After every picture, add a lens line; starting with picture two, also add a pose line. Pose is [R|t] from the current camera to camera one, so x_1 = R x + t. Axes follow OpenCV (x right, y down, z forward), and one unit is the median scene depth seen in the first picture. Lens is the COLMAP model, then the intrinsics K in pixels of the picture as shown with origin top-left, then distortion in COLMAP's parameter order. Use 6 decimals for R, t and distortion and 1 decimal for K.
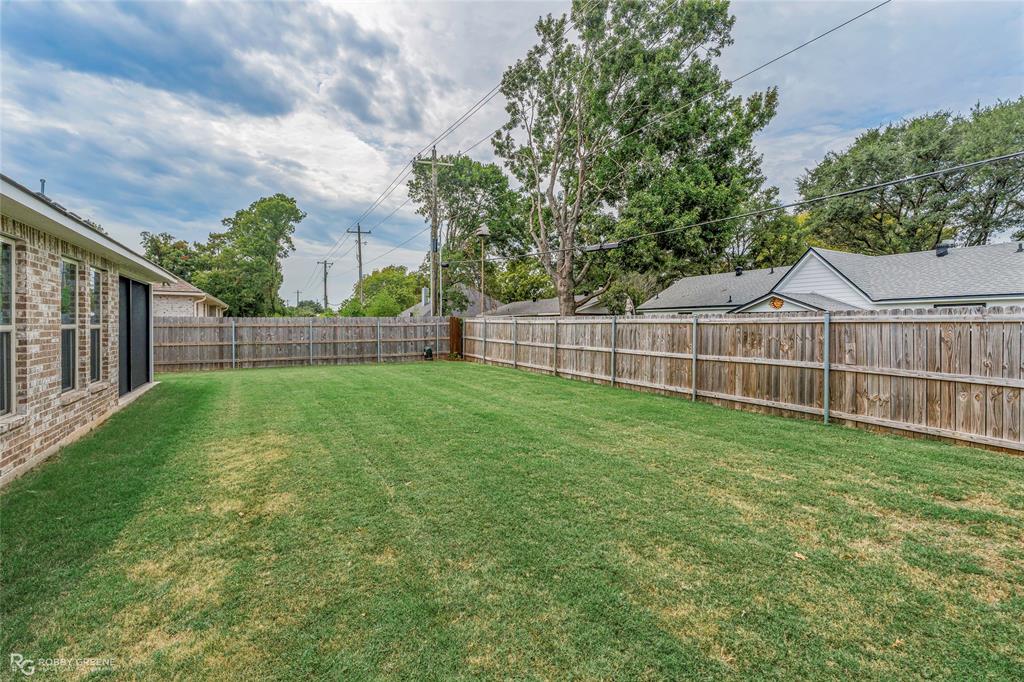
lens RADIAL K [[461.1, 0, 507.6], [0, 461.1, 334.9], [0, 0, 1]] dist [-0.002920, -0.000517]
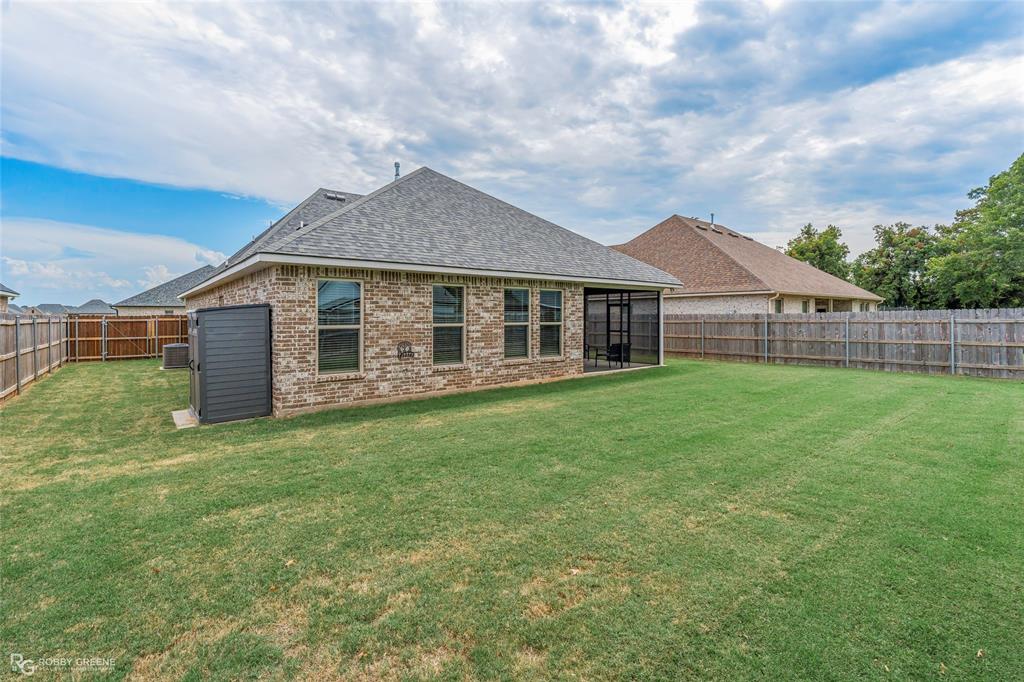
lens RADIAL K [[461.1, 0, 512.1], [0, 461.1, 318.9], [0, 0, 1]] dist [-0.002920, -0.000517]
pose [[0.168884, -0.000933, -0.985636, 0.310893], [-0.017976, 0.999830, -0.004027, -0.010330], [0.985472, 0.018398, 0.168838, 0.235268]]
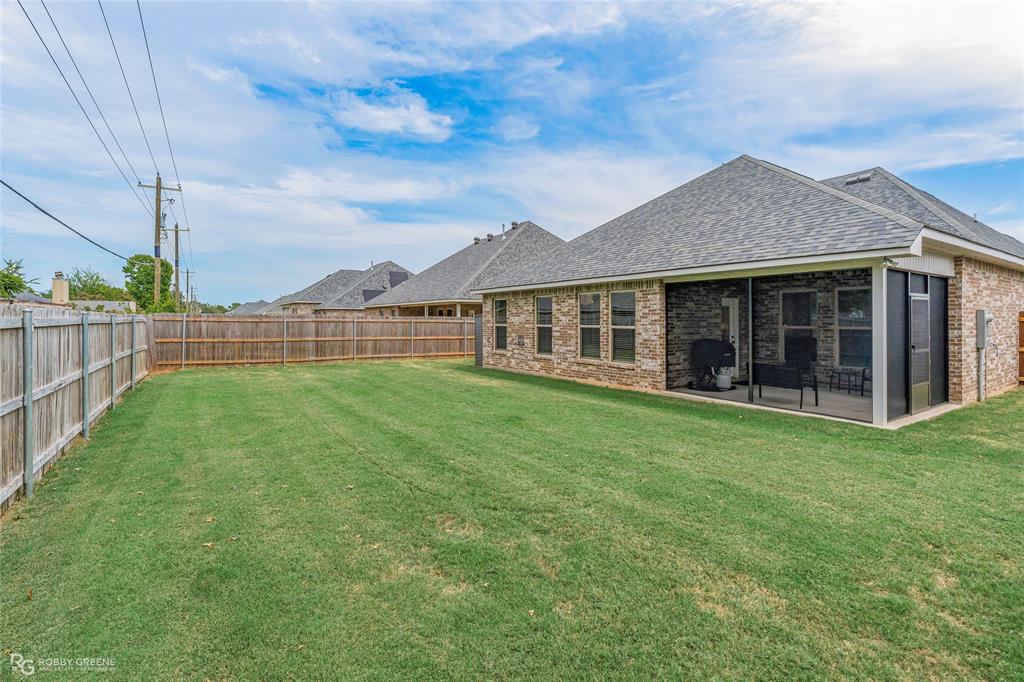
lens RADIAL K [[461.1, 0, 507.0], [0, 461.1, 314.2], [0, 0, 1]] dist [-0.002920, -0.000517]
pose [[-0.995397, -0.005836, -0.095664, -0.142096], [-0.006846, 0.999924, 0.010234, -0.031395], [0.095597, 0.010841, -0.995361, 1.048845]]
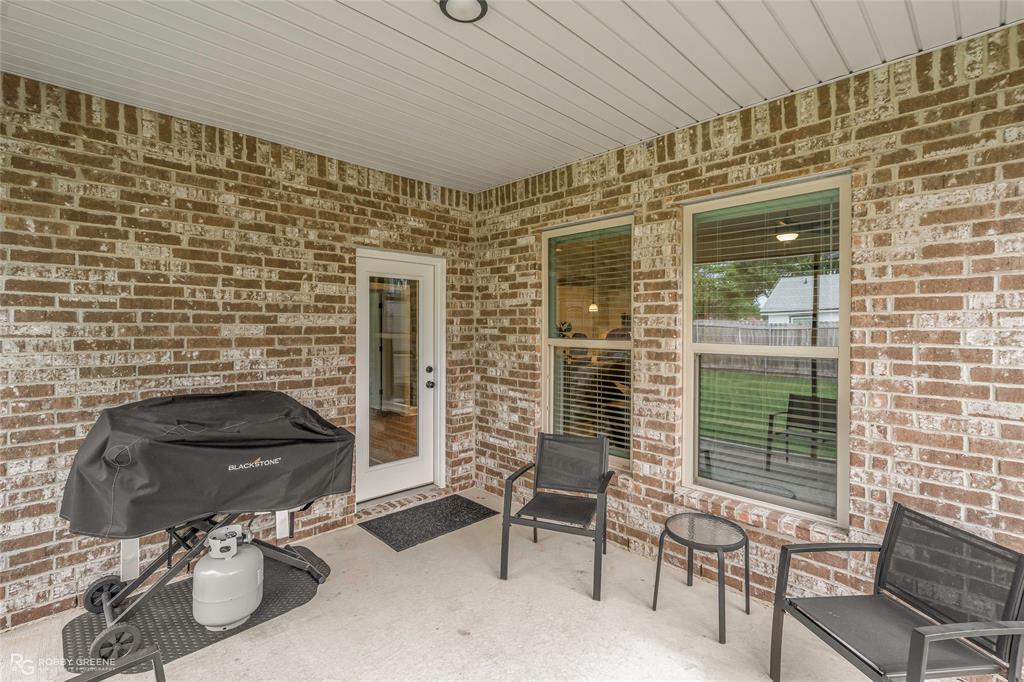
lens RADIAL K [[461.1, 0, 510.6], [0, 461.1, 322.3], [0, 0, 1]] dist [-0.002920, -0.000517]
pose [[-0.961959, -0.009219, -0.273037, -0.532444], [-0.013424, 0.999818, 0.013539, -0.020584], [0.272863, 0.016689, -0.961908, 0.622309]]
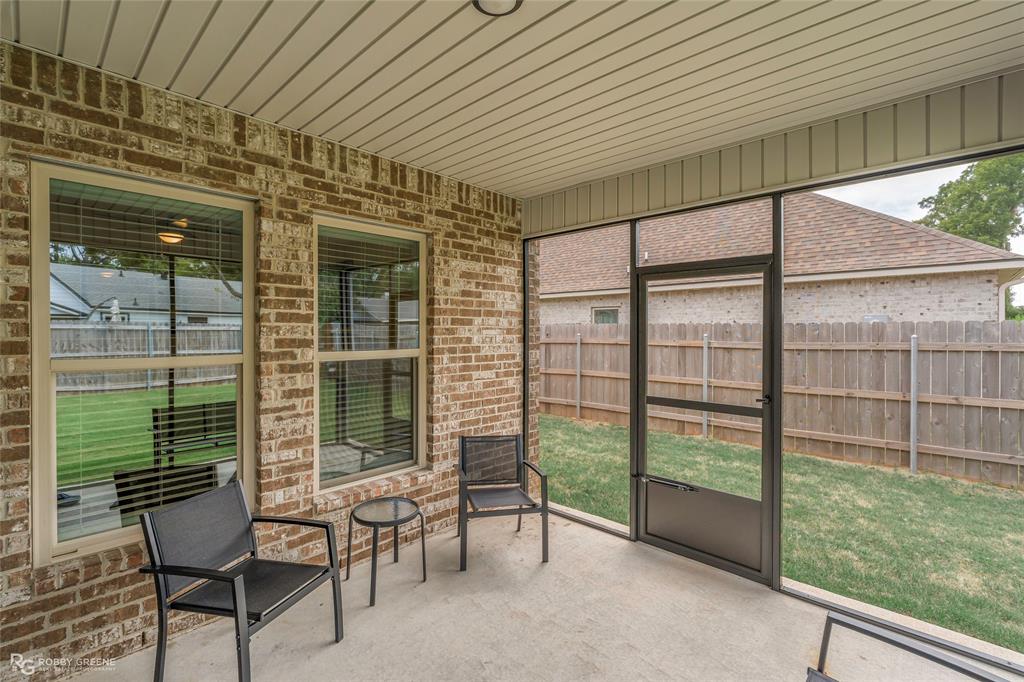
lens RADIAL K [[461.1, 0, 513.3], [0, 461.1, 333.6], [0, 0, 1]] dist [-0.002920, -0.000517]
pose [[0.313060, -0.003272, -0.949728, -0.455677], [-0.017810, 0.999798, -0.009315, -0.018186], [0.949566, 0.019831, 0.312938, 0.490627]]
